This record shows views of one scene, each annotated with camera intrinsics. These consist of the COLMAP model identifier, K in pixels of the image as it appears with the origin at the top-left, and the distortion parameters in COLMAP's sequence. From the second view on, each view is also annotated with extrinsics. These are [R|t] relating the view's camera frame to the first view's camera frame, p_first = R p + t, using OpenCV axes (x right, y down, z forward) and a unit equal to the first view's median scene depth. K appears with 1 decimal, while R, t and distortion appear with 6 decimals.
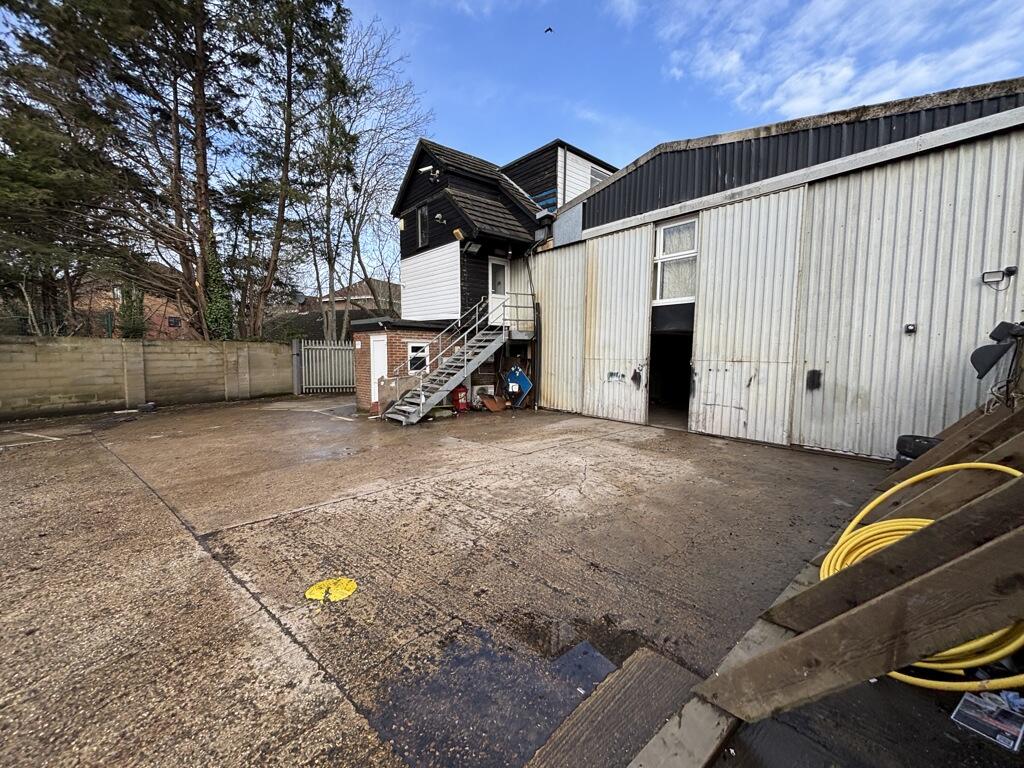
lens RADIAL K [[408.9, 0, 512.0], [0, 408.9, 384.0], [0, 0, 1]] dist [-0.001394, 0.000315]
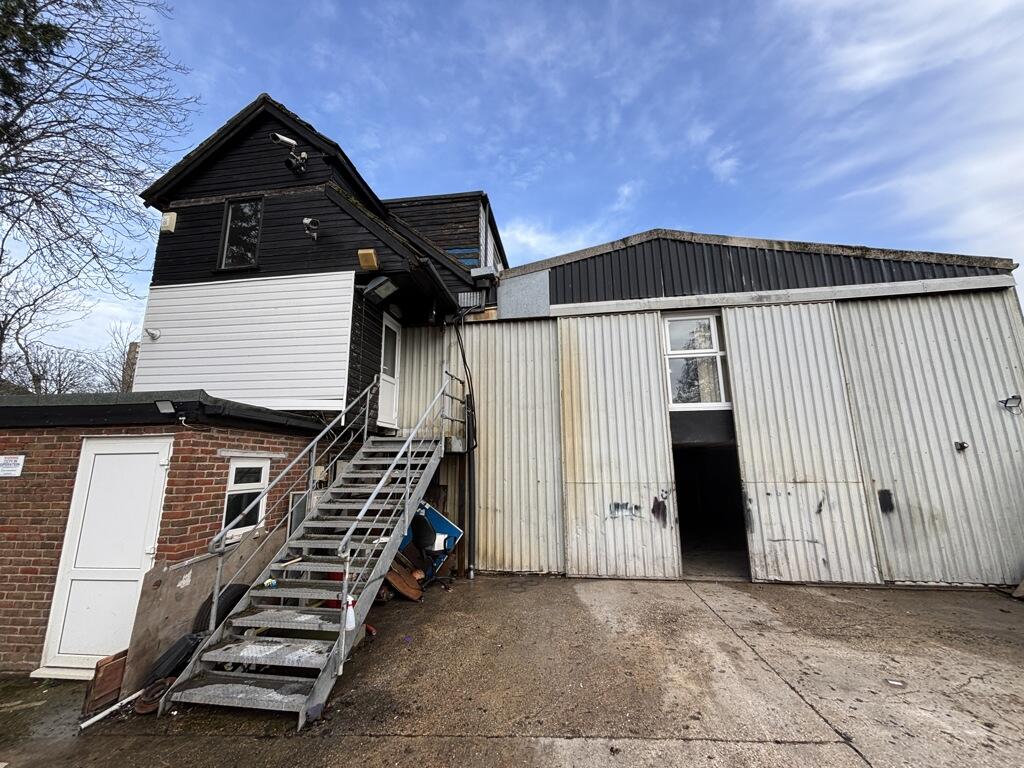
lens RADIAL K [[408.9, 0, 512.0], [0, 408.9, 384.0], [0, 0, 1]] dist [-0.001394, 0.000315]
pose [[0.757732, 0.116495, 0.642083, -0.374177], [0.064011, 0.965923, -0.250791, -0.064803], [-0.649418, 0.231132, 0.724454, 0.611917]]
